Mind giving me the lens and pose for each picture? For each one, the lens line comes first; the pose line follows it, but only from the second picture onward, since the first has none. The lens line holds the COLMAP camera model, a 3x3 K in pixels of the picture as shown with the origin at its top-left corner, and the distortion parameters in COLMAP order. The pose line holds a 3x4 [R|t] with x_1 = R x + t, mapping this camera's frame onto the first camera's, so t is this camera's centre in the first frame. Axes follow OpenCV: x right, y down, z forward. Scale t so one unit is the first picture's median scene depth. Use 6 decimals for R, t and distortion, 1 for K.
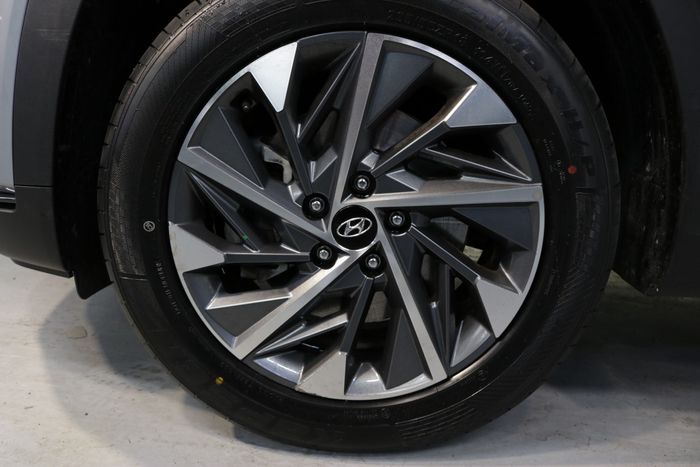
lens RADIAL K [[550.4, 0, 350.0], [0, 550.4, 233.5], [0, 0, 1]] dist [-0.130298, 0.001929]
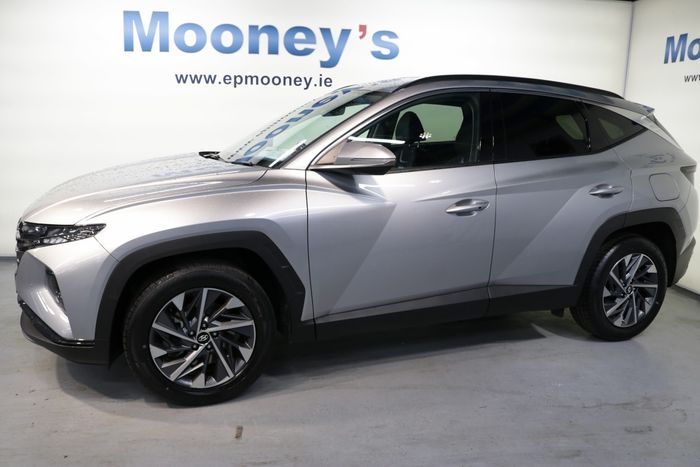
lens RADIAL K [[550.4, 0, 350.0], [0, 550.4, 233.5], [0, 0, 1]] dist [-0.130298, 0.001929]
pose [[0.911905, -0.084272, 0.401657, -0.474242], [0.100645, 0.994725, -0.019796, -0.512957], [-0.397870, 0.058476, 0.915576, -2.591094]]
